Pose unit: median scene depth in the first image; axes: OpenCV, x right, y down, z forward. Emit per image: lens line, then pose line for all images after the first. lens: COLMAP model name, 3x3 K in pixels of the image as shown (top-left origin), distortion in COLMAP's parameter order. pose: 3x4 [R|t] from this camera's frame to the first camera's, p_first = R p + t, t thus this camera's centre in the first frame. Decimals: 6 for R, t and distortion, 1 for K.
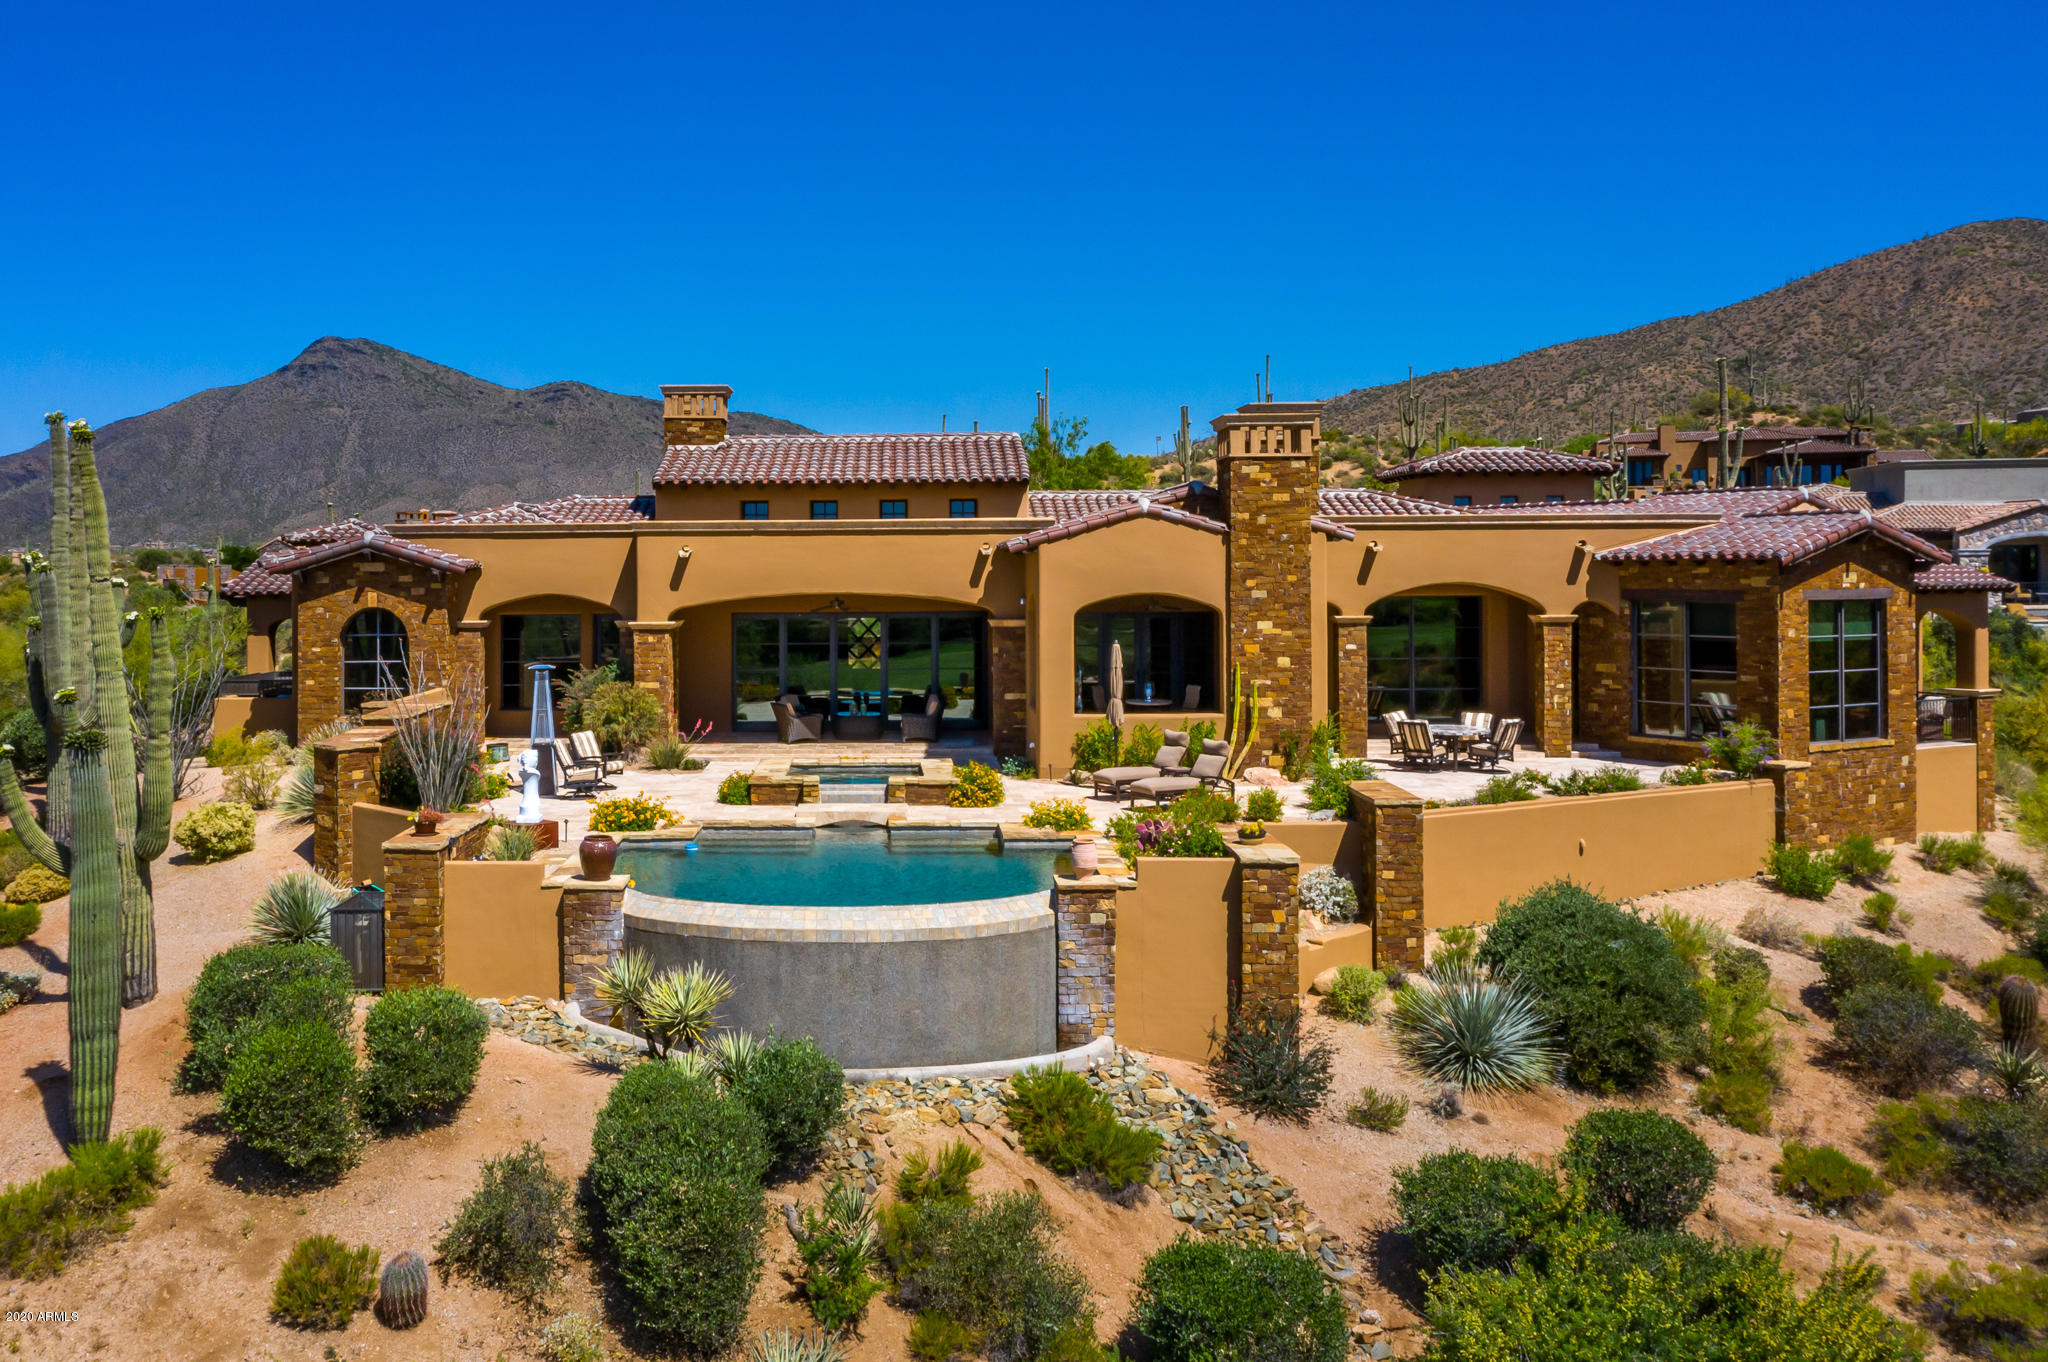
lens RADIAL K [[1876.2, 0, 875.0], [0, 1876.2, 639.6], [0, 0, 1]] dist [-0.016059, 0.006009]
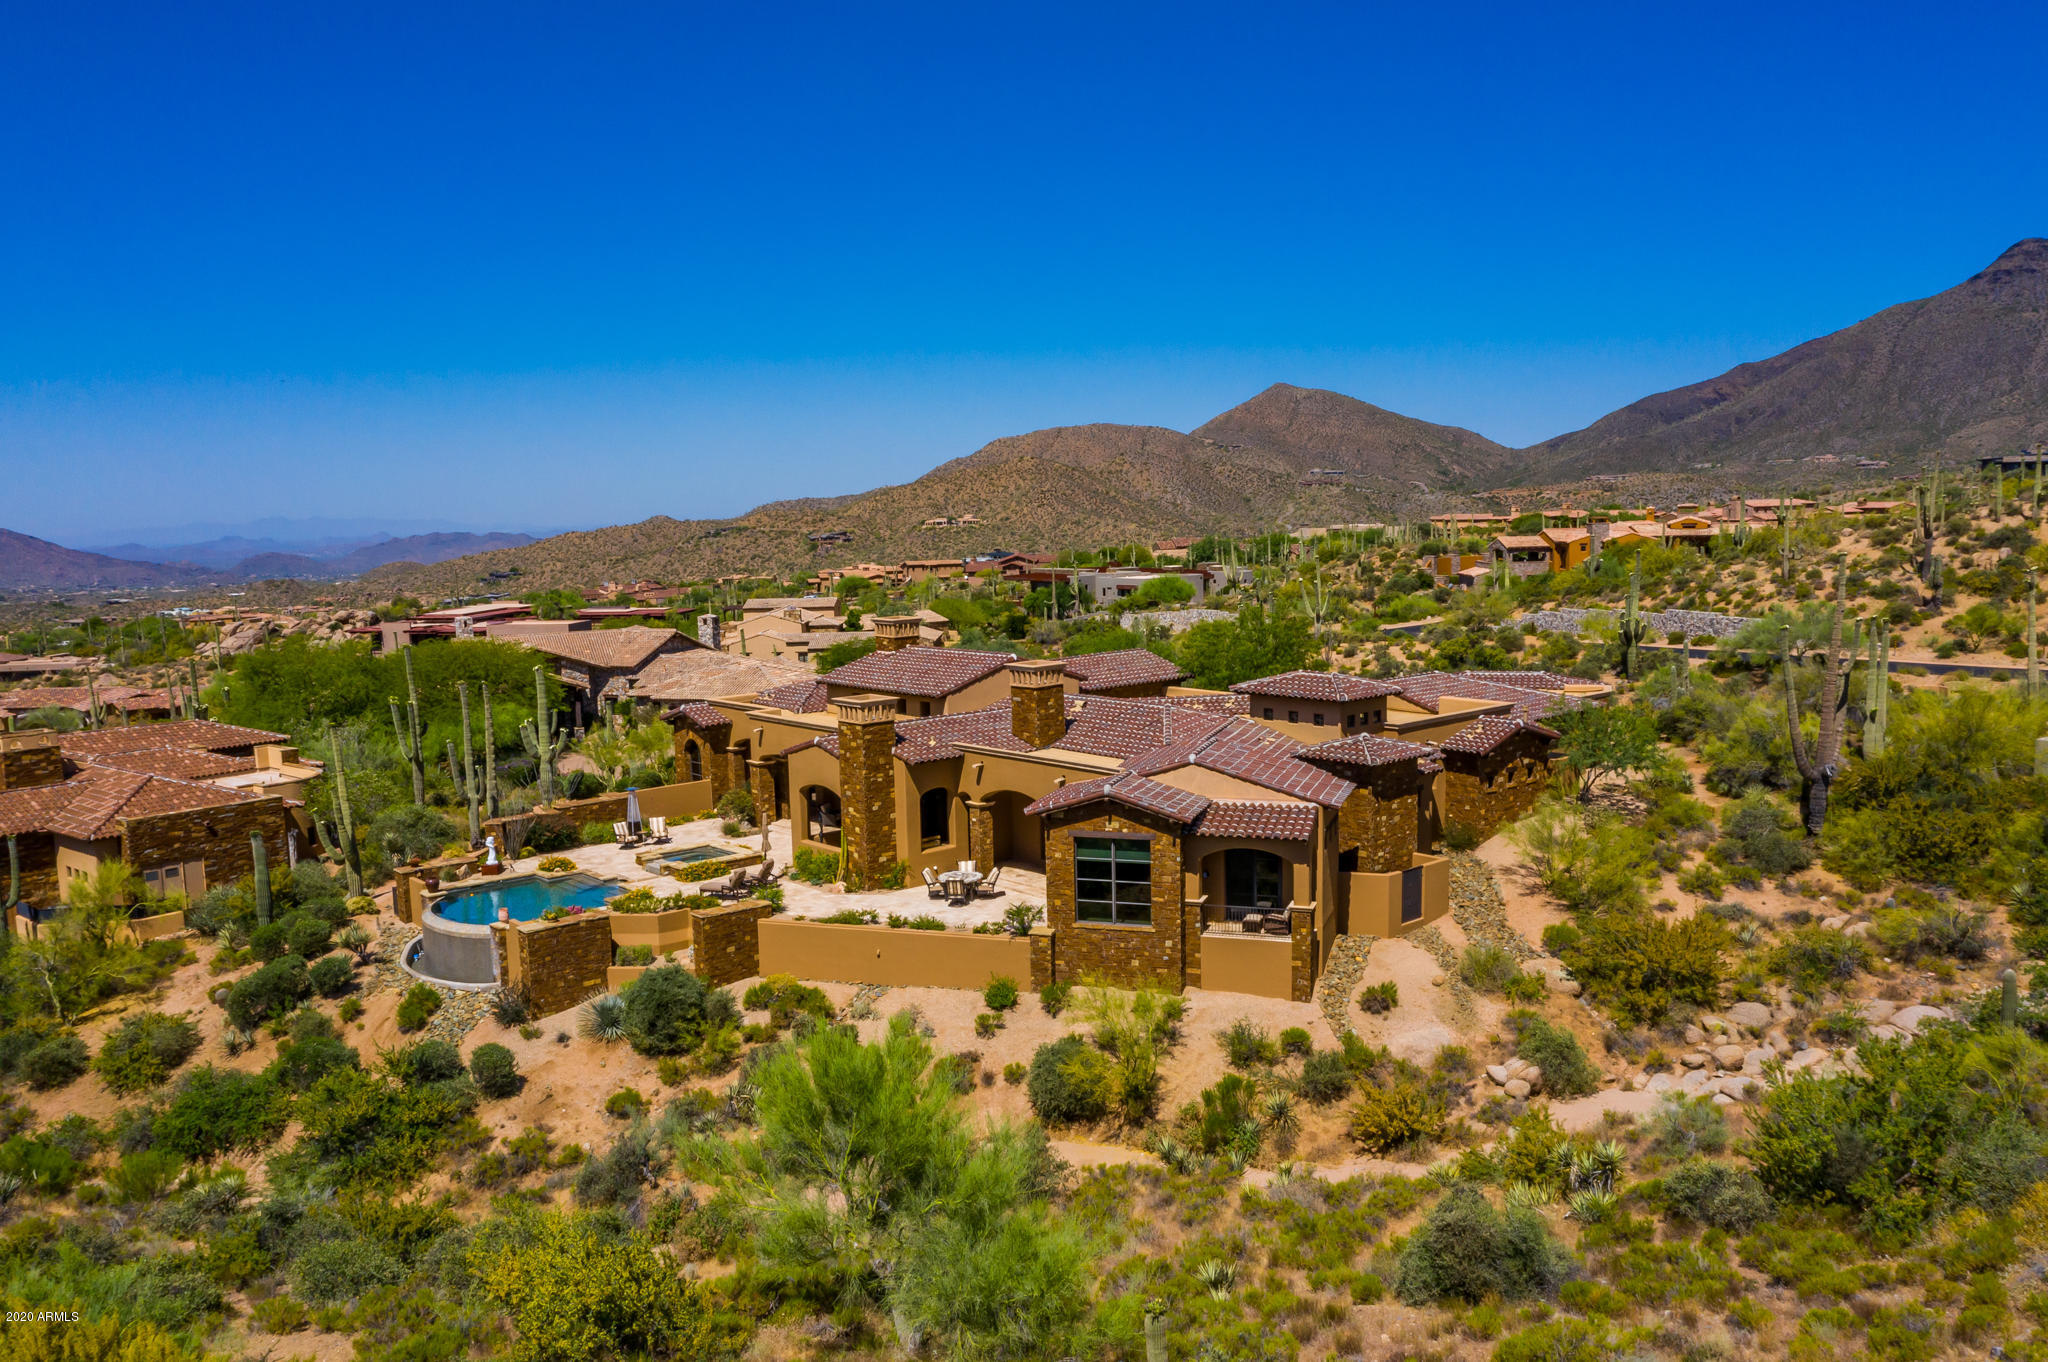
lens RADIAL K [[1636.6, 0, 1022.1], [0, 1636.6, 779.3], [0, 0, 1]] dist [-0.003849, 0.003840]
pose [[0.667665, 0.119549, -0.734801, 1.551320], [-0.009982, 0.988371, 0.151734, -0.293888], [0.744395, -0.093973, 0.661094, 0.025308]]
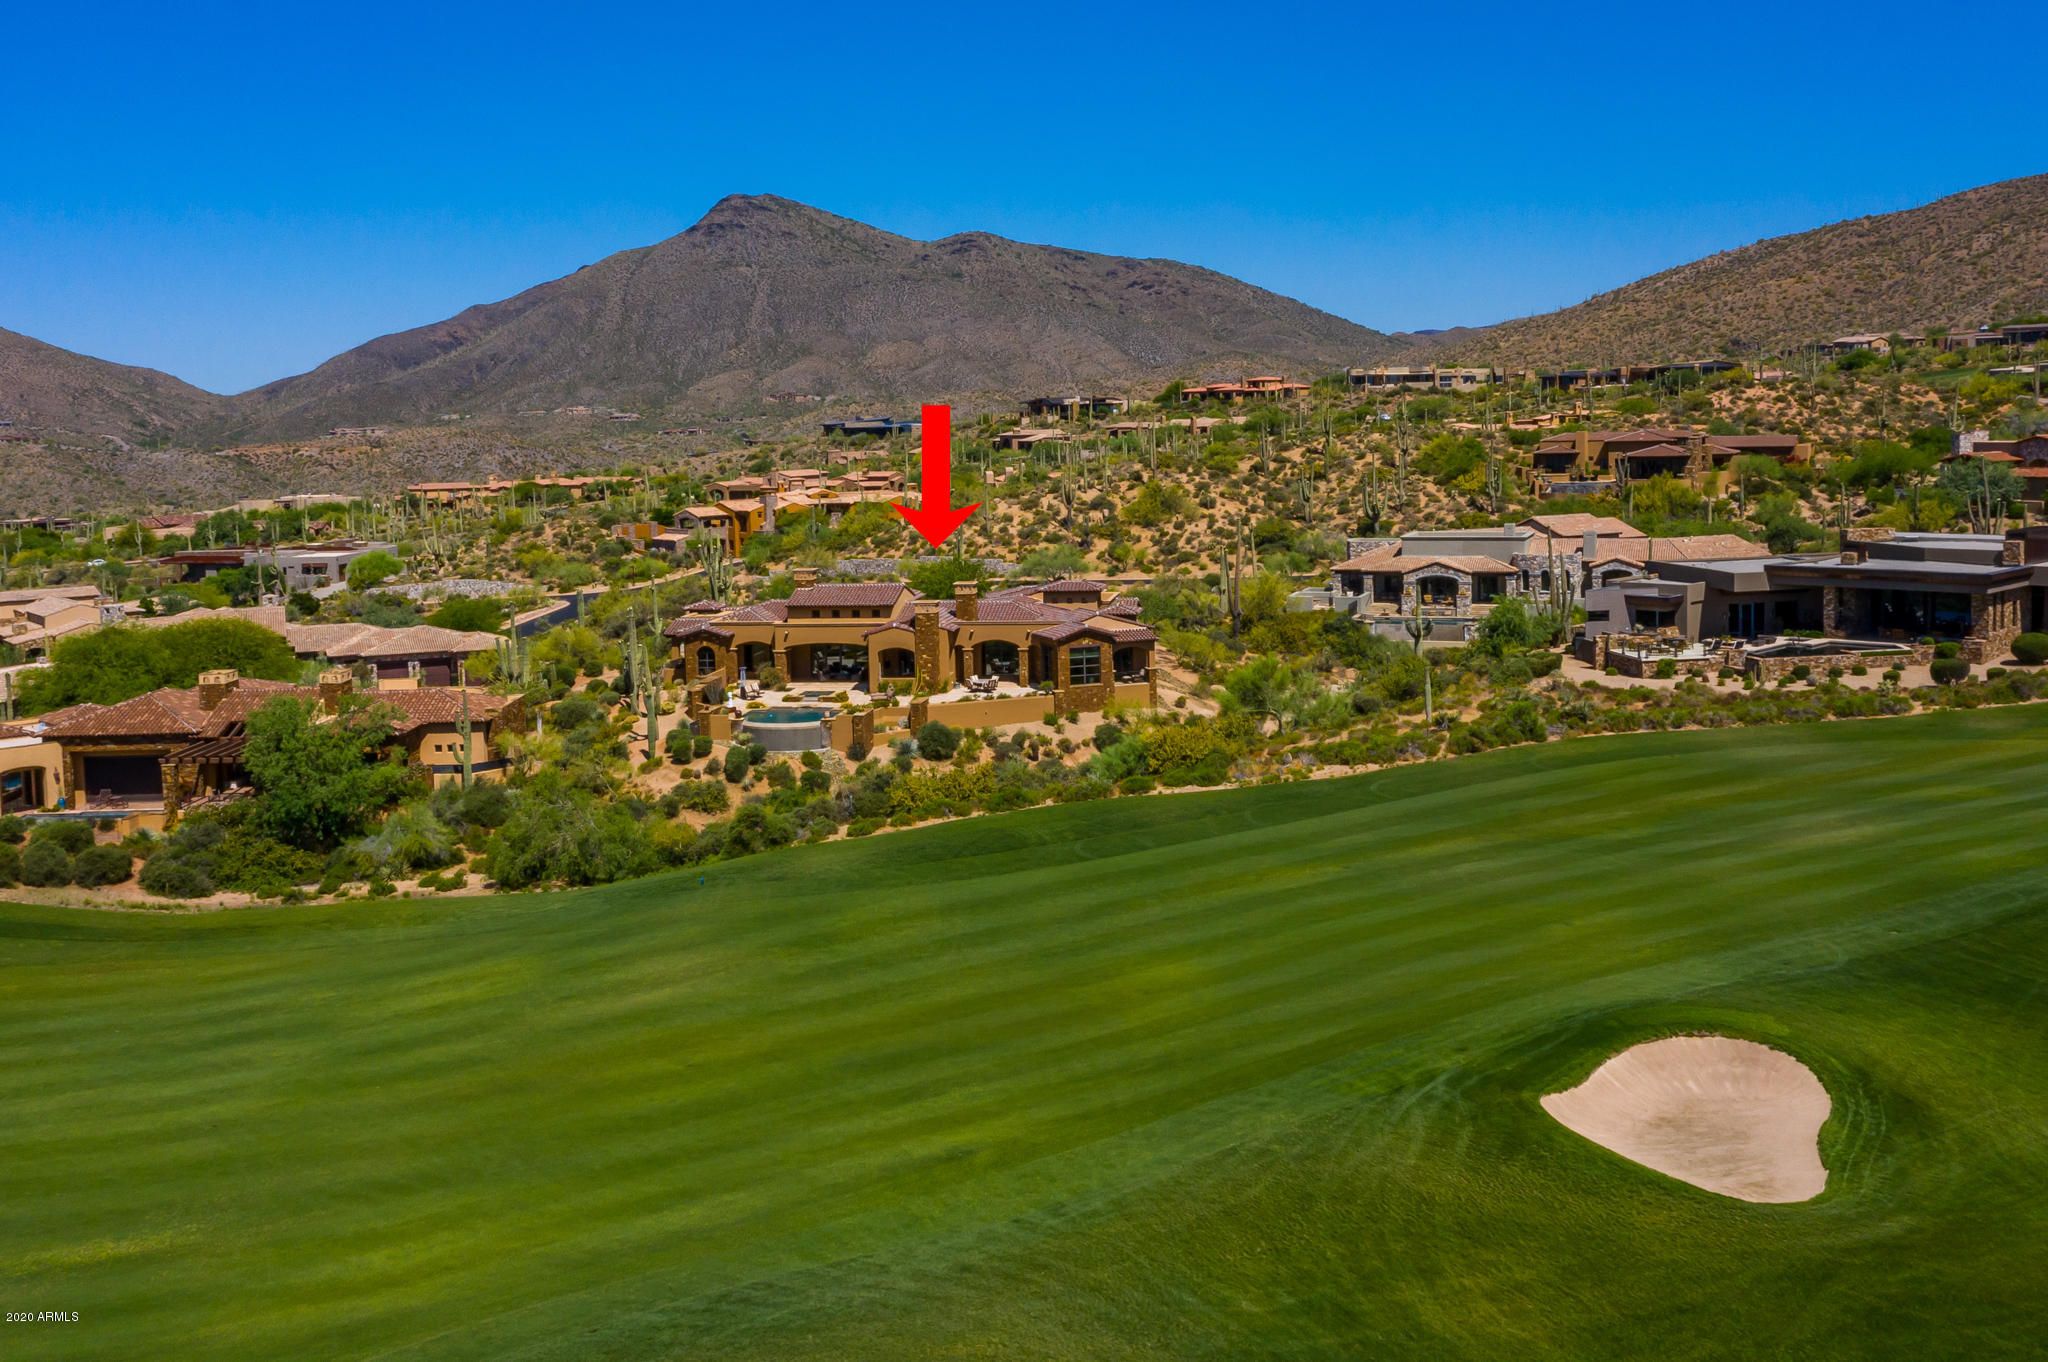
lens RADIAL K [[1975.8, 0, 1086.6], [0, 1975.8, 686.6], [0, 0, 1]] dist [-0.004455, -0.009575]
pose [[0.993449, 0.002328, -0.114257, 1.018034], [0.009291, 0.994837, 0.101058, -0.358210], [0.113902, -0.101458, 0.988298, -3.053730]]
